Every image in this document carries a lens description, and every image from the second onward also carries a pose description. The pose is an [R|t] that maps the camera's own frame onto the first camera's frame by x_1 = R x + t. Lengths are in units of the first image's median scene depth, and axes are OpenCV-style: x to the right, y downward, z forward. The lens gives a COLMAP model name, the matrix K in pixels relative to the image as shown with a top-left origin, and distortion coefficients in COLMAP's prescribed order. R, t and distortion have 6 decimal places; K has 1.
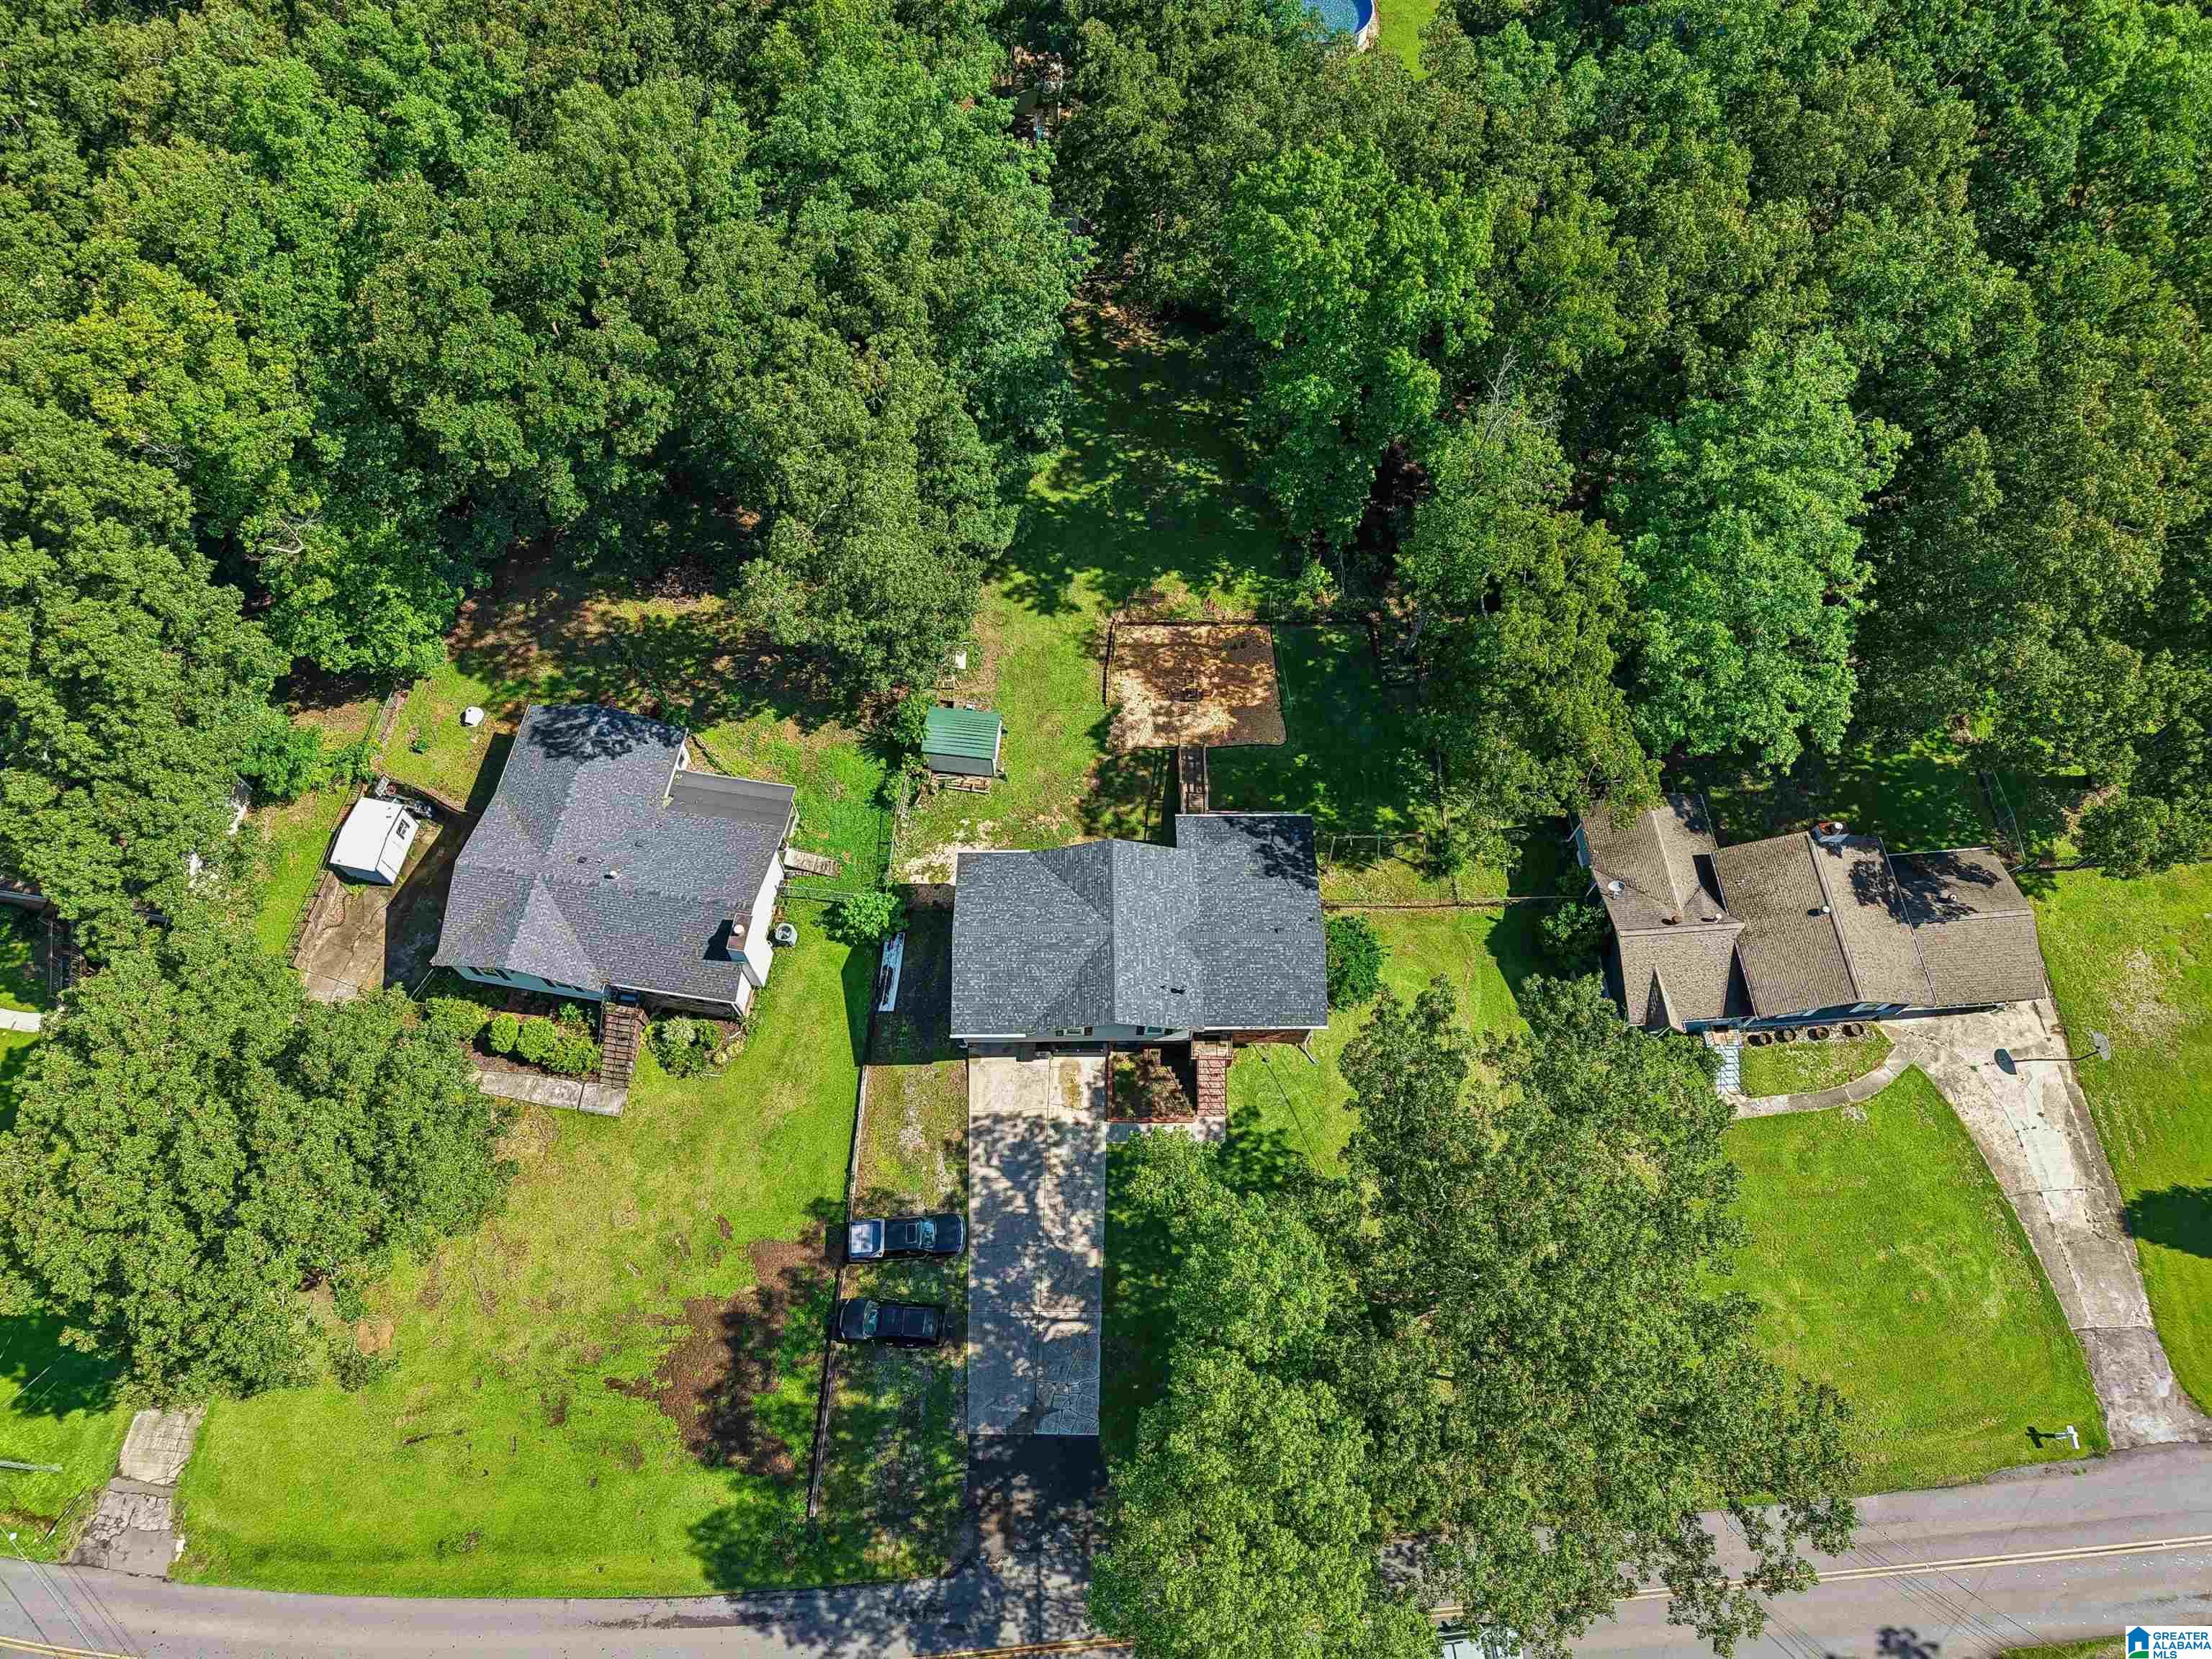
lens RADIAL K [[1524.6, 0, 1116.9], [0, 1524.6, 882.9], [0, 0, 1]] dist [0.015710, -0.010825]
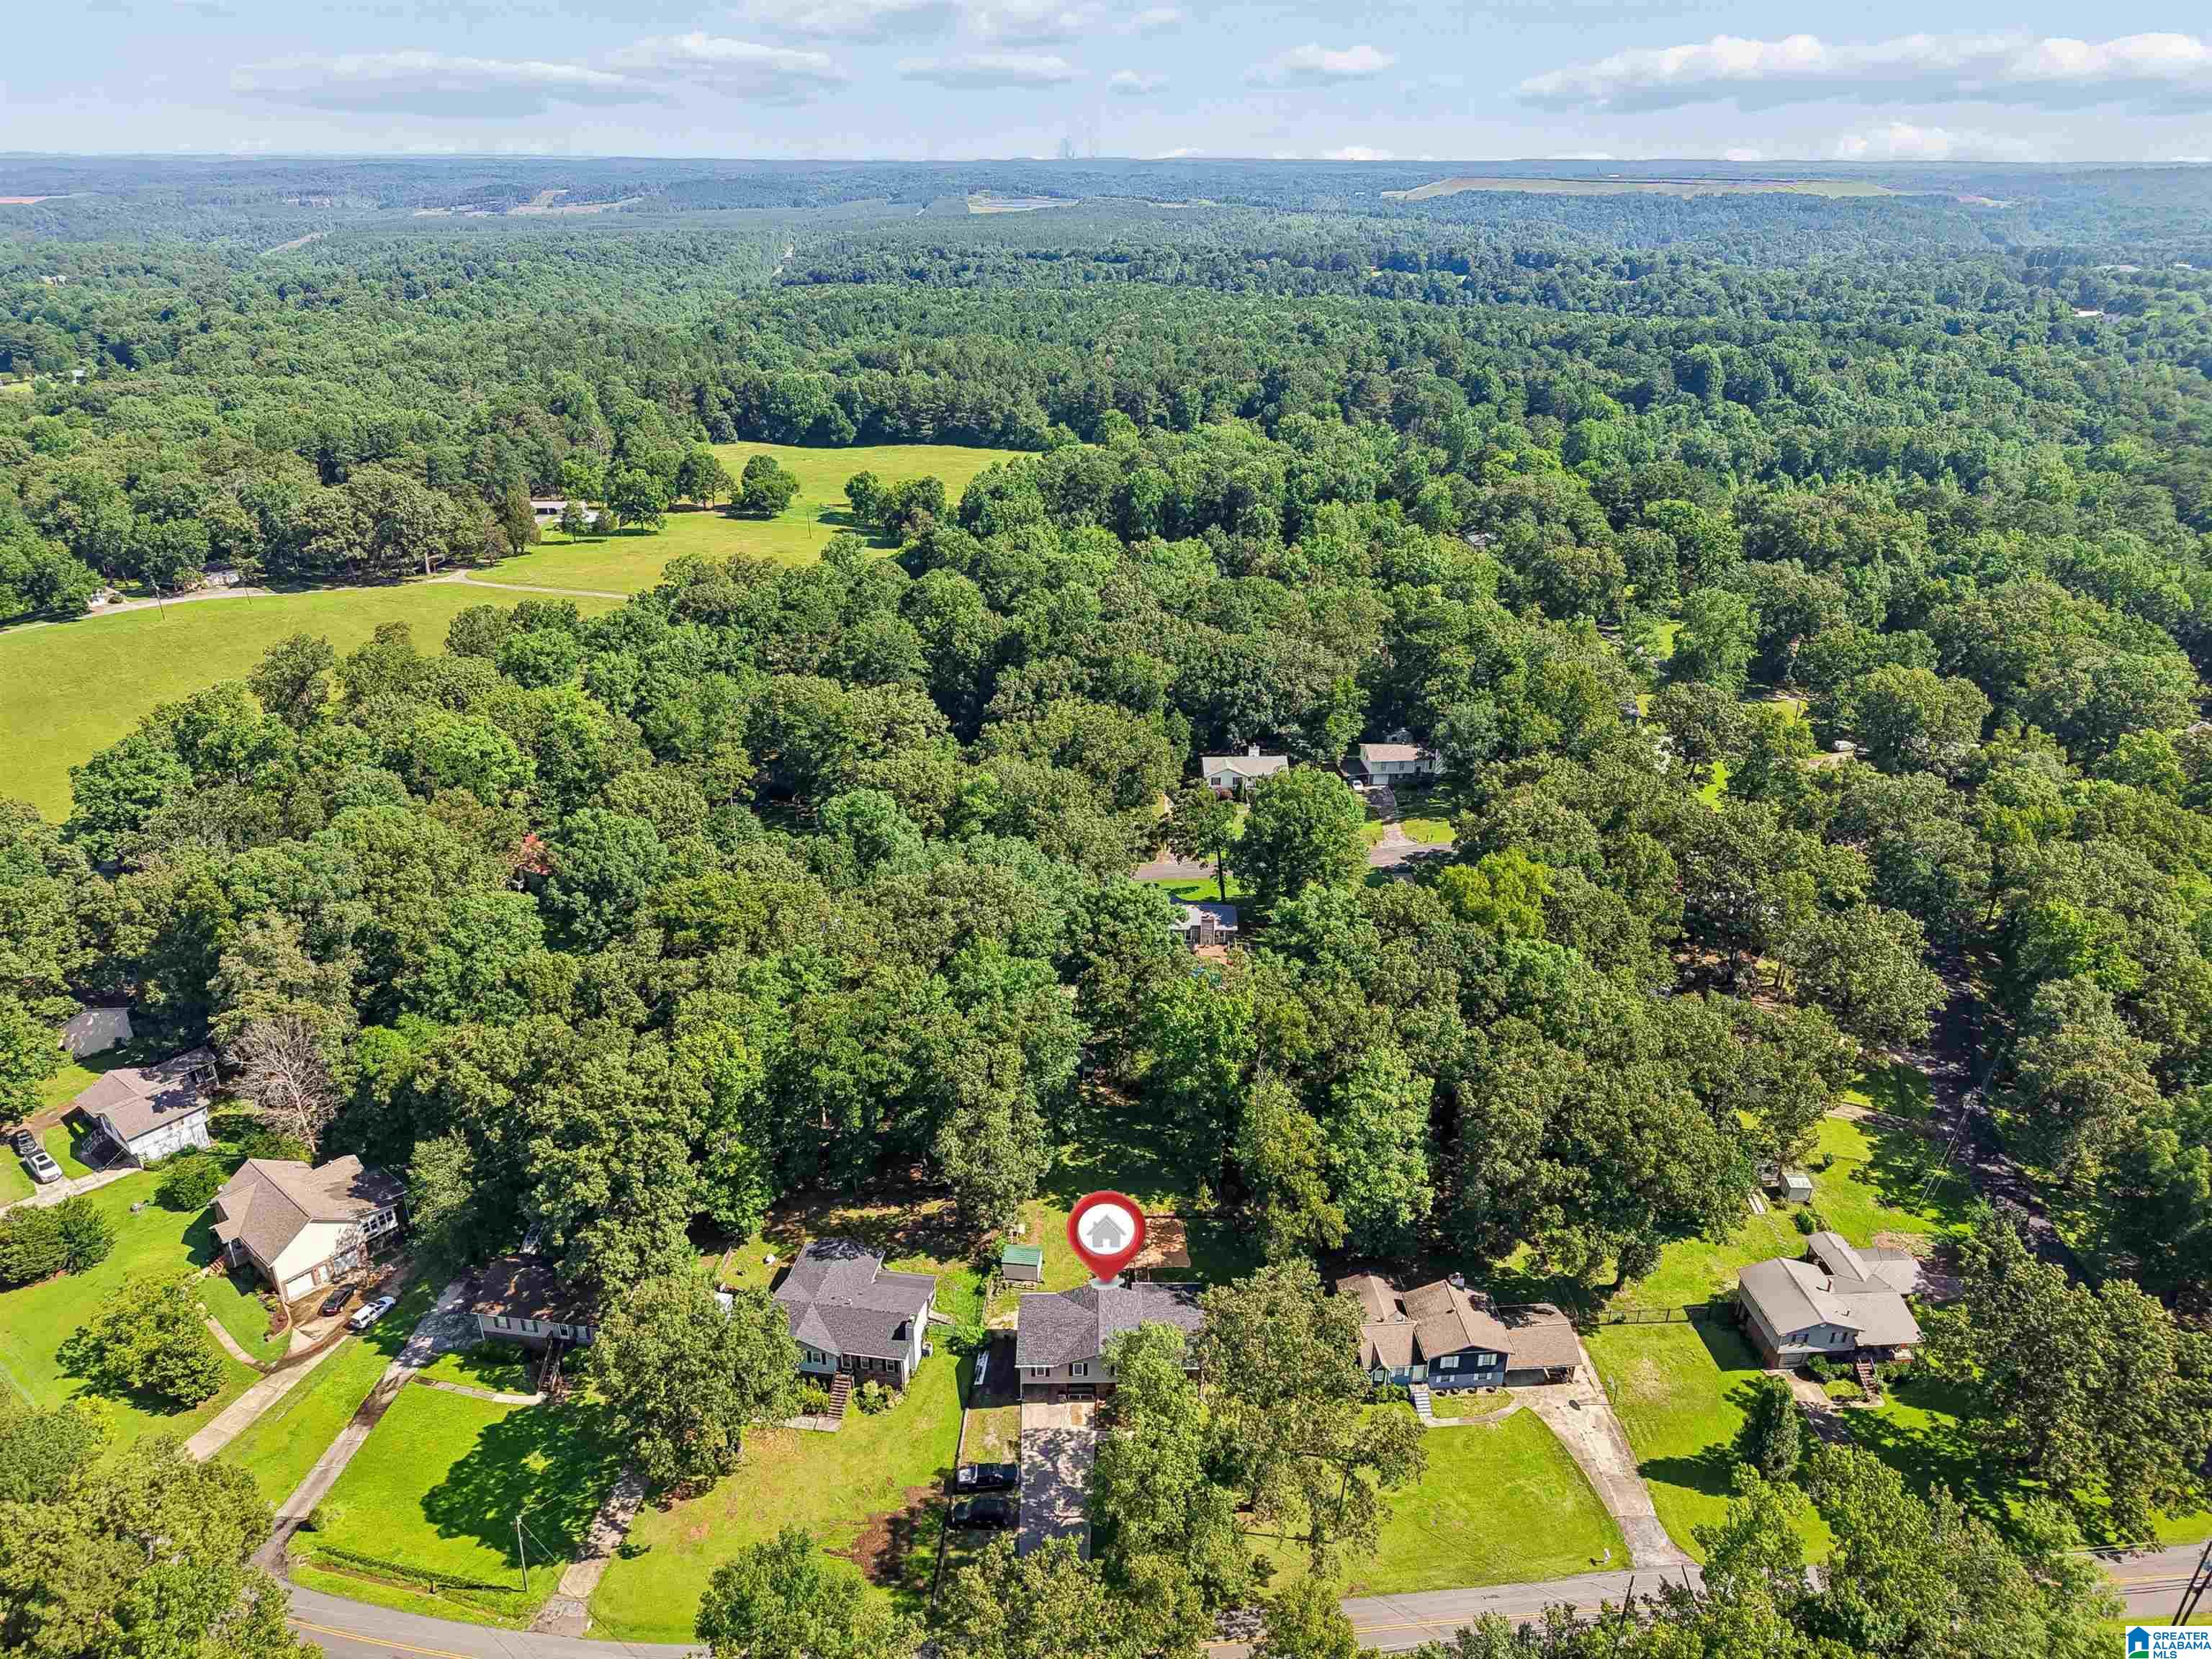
lens RADIAL K [[1524.6, 0, 1103.0], [0, 1524.6, 827.3], [0, 0, 1]] dist [0.015710, -0.010825]
pose [[0.999881, -0.009075, -0.012465, 0.033152], [-0.001125, 0.763337, -0.646000, 0.812232], [0.015378, 0.645937, 0.763236, -0.923974]]
